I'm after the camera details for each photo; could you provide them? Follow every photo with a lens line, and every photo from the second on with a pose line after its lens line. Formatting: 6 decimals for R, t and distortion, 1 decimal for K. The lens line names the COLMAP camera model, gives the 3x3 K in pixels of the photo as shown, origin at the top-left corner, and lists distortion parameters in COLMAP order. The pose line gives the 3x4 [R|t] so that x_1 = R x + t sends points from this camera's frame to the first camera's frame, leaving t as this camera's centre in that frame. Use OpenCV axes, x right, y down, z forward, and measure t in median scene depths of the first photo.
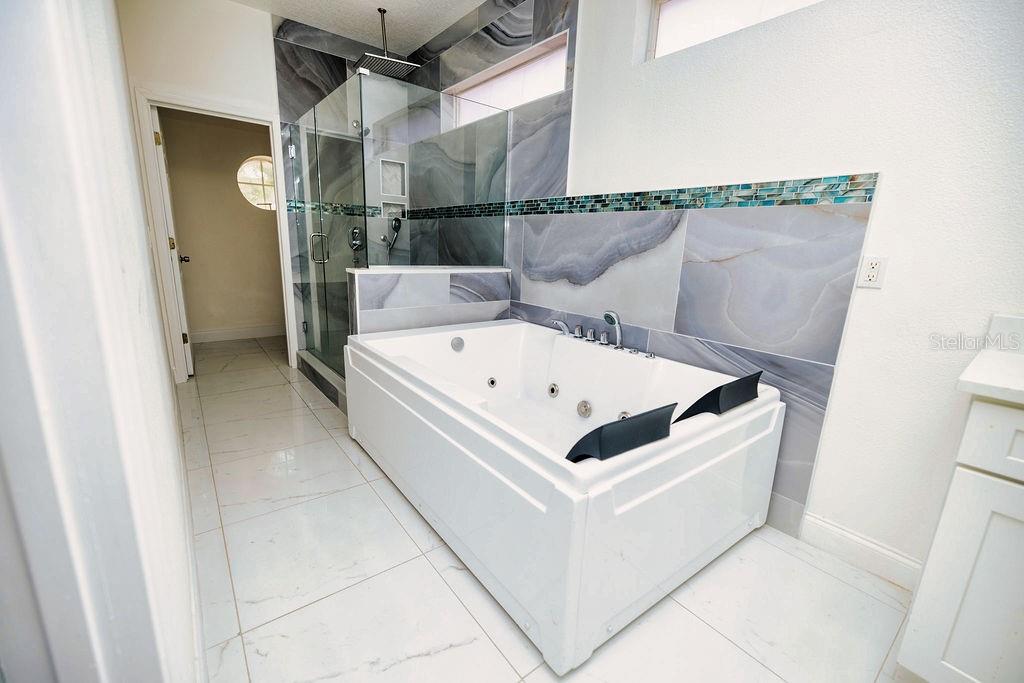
lens RADIAL K [[425.4, 0, 511.3], [0, 425.4, 341.7], [0, 0, 1]] dist [-0.001827, 0.000543]
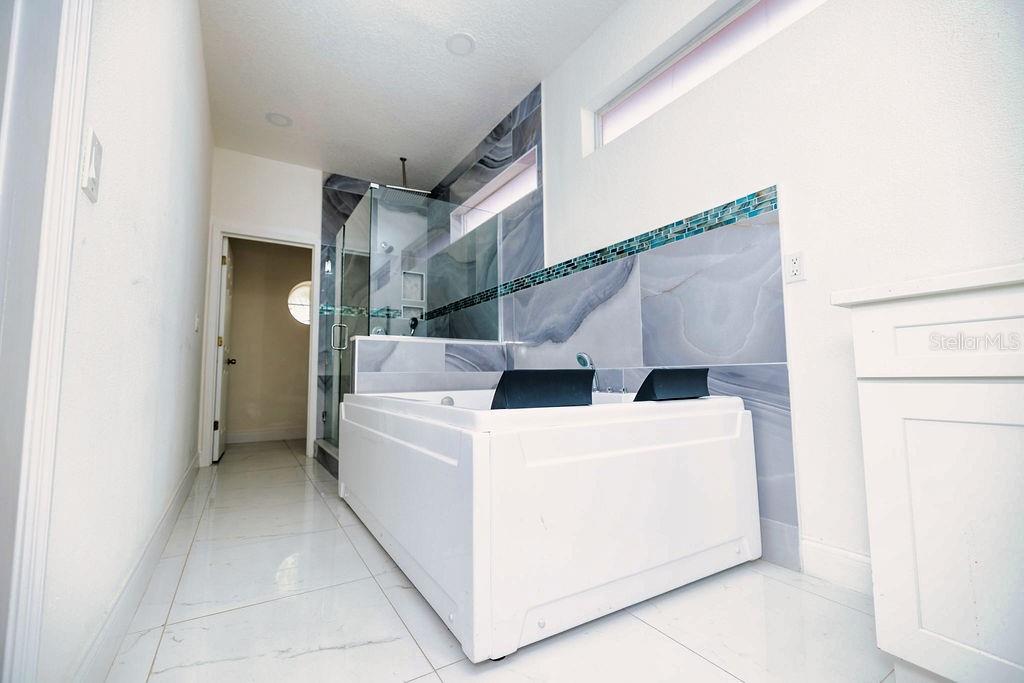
lens RADIAL K [[425.4, 0, 509.1], [0, 425.4, 342.0], [0, 0, 1]] dist [-0.001827, 0.000543]
pose [[0.992829, -0.058651, -0.104162, 0.208596], [0.023541, 0.950226, -0.310670, 0.280330], [0.117199, 0.305990, 0.944793, -0.022030]]
